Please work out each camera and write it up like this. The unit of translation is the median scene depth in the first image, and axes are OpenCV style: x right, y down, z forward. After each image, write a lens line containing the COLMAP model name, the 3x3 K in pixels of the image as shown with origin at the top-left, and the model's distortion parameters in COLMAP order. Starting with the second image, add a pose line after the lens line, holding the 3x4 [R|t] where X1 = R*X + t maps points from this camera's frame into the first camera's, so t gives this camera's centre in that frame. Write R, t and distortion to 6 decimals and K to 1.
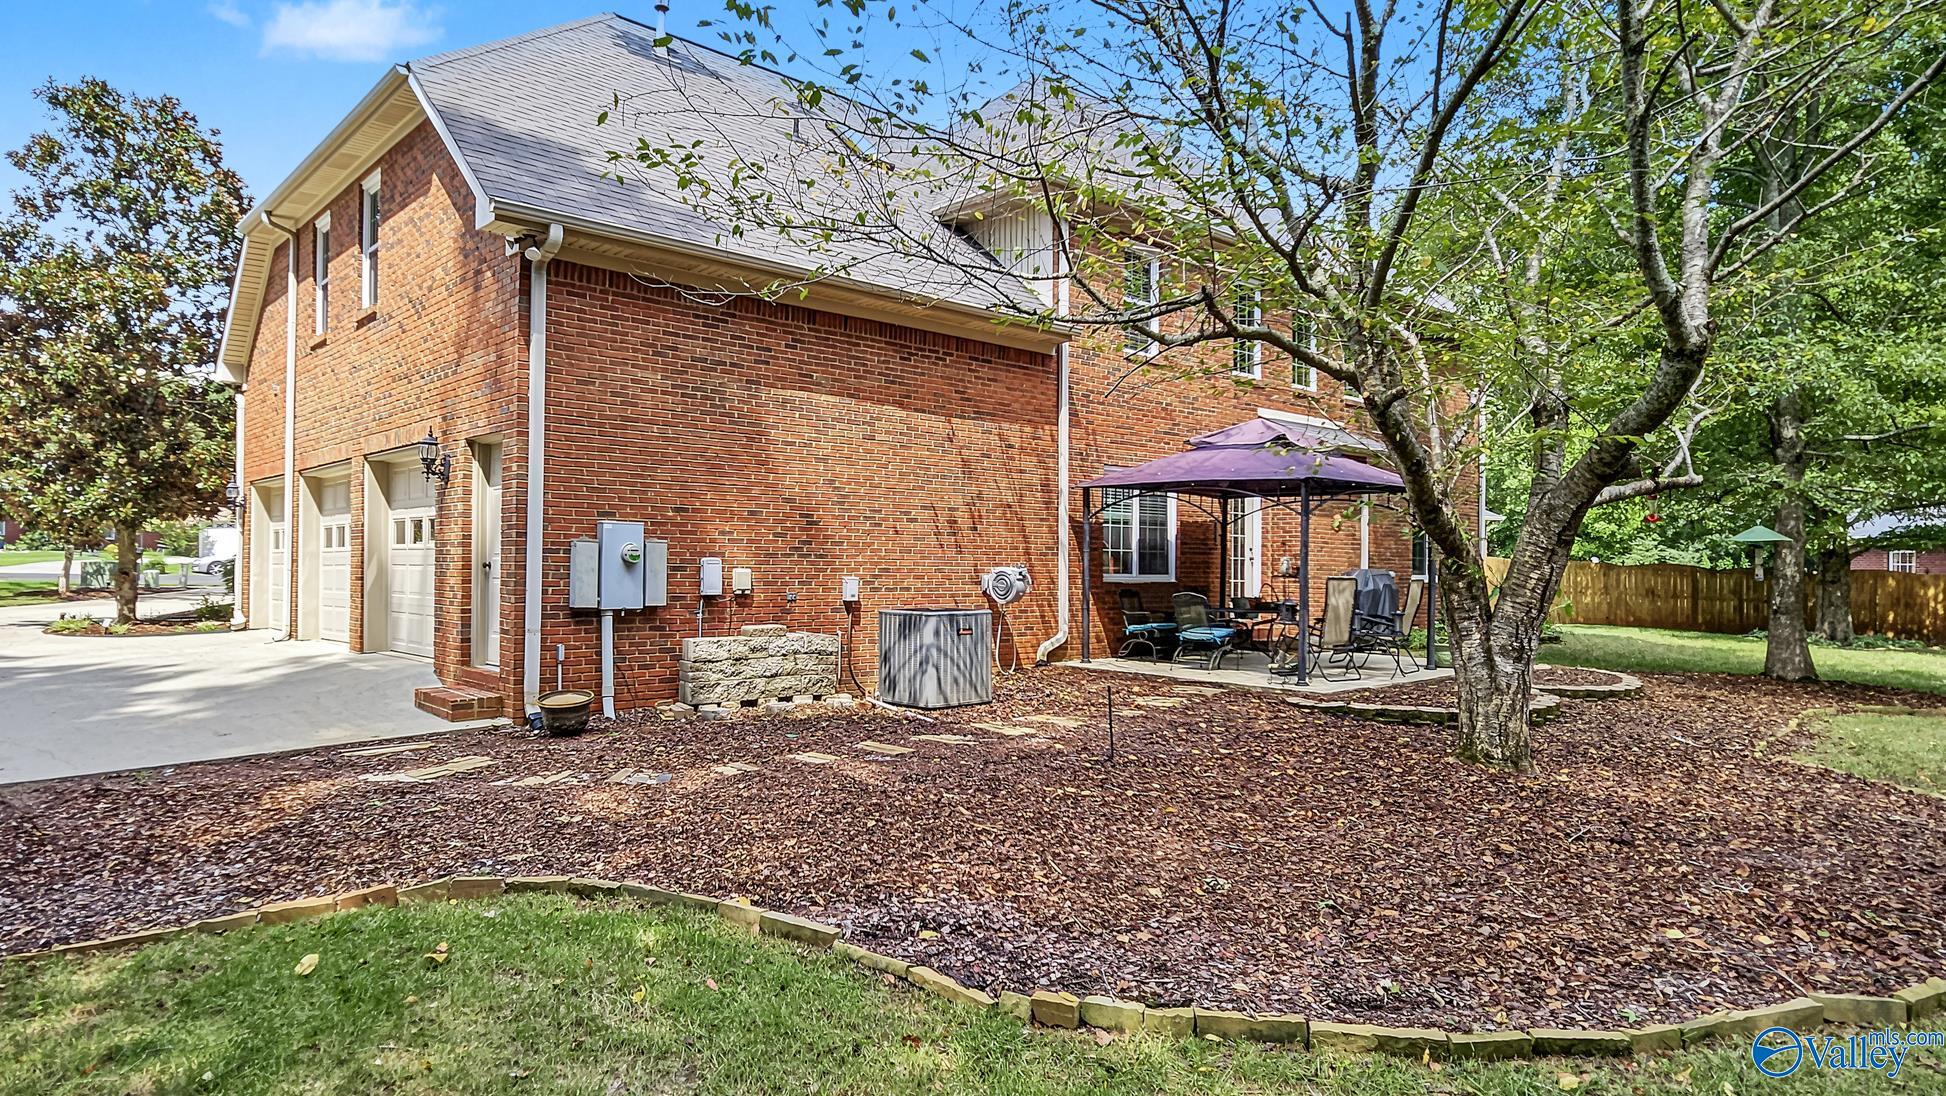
lens RADIAL K [[1126.6, 0, 970.4], [0, 1126.6, 554.2], [0, 0, 1]] dist [0.009150, 0.001670]
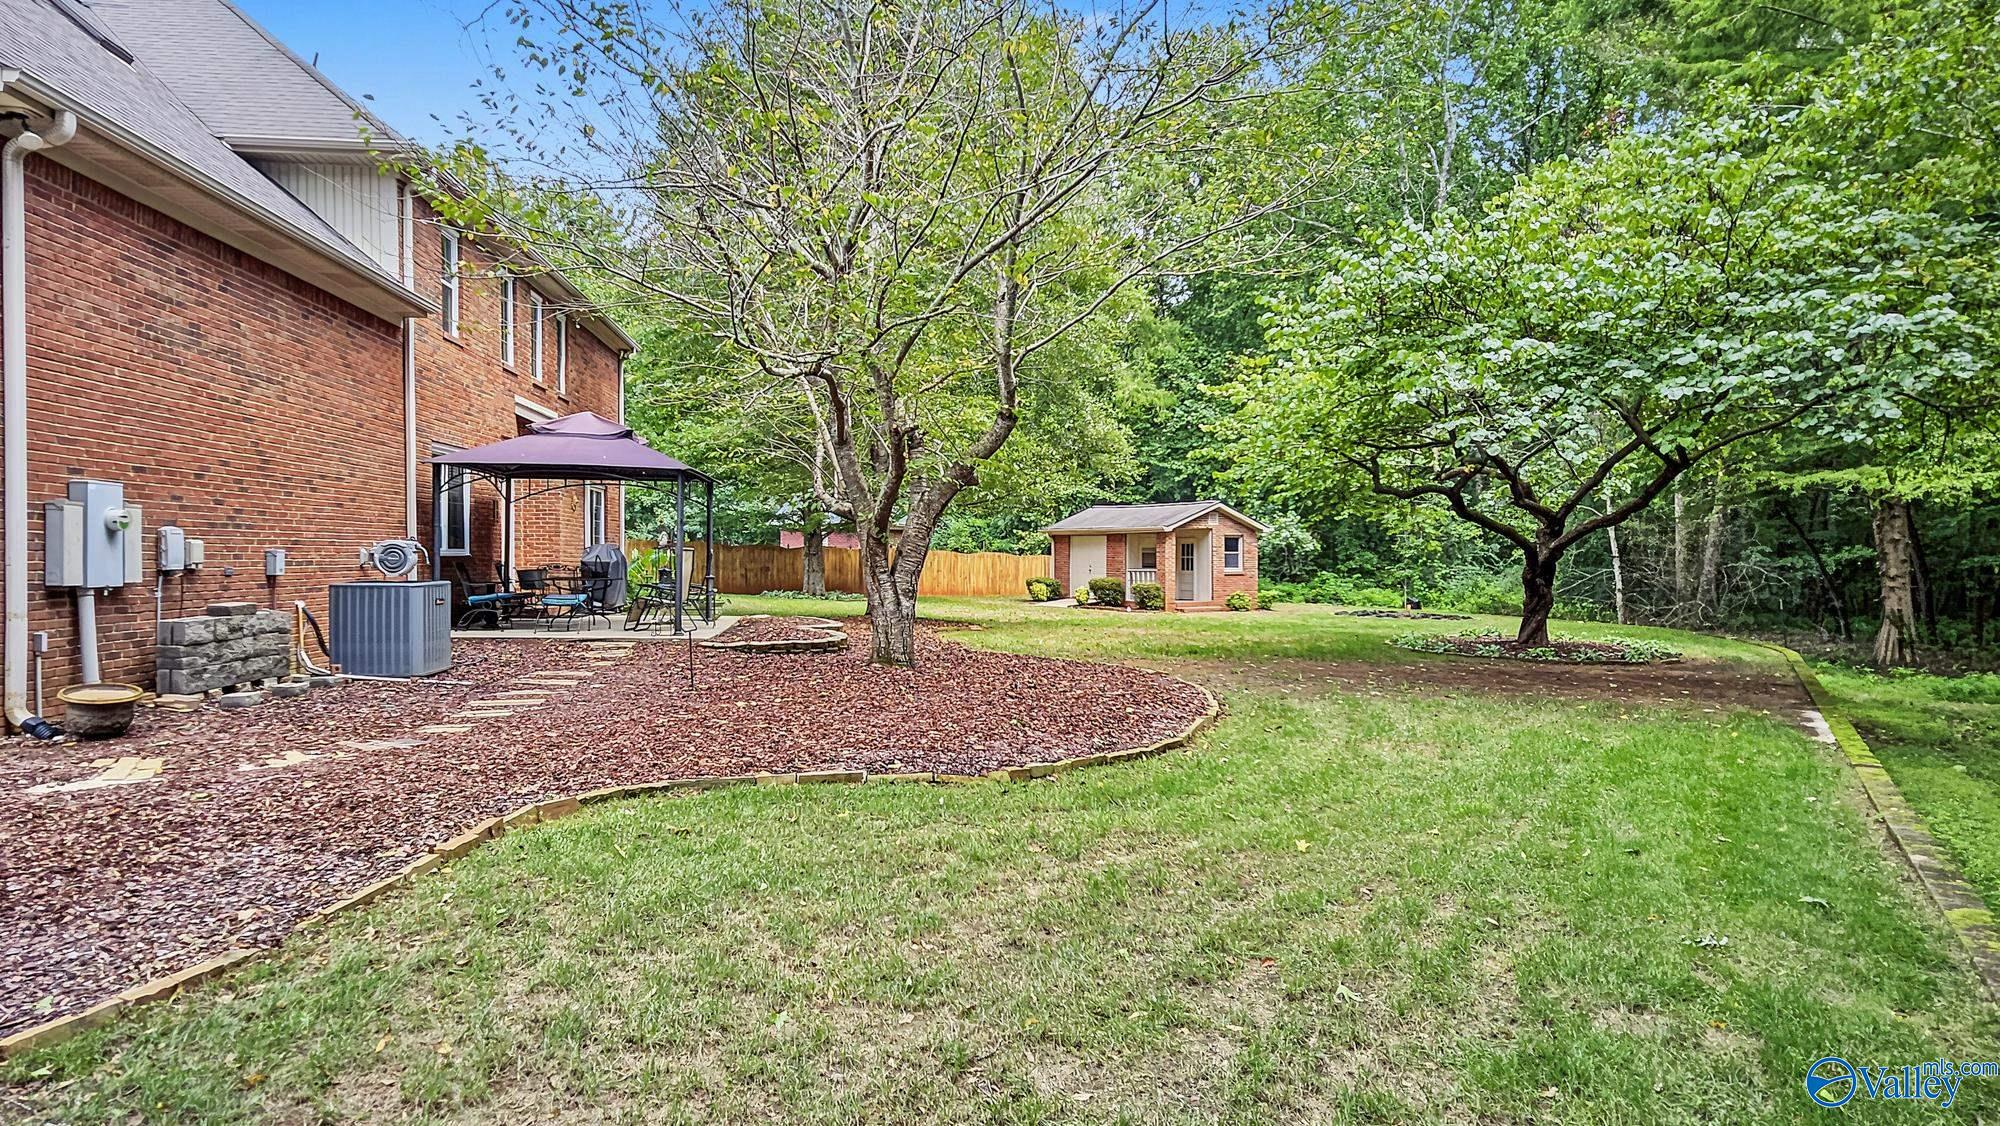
lens RADIAL K [[1107.3, 0, 1000.0], [0, 1107.3, 564.9], [0, 0, 1]] dist [0.002475, 0.000775]
pose [[0.600241, -0.014695, 0.799684, -0.539980], [-0.006384, 0.999711, 0.023163, 0.008861], [-0.799794, -0.019008, 0.599974, -0.018688]]
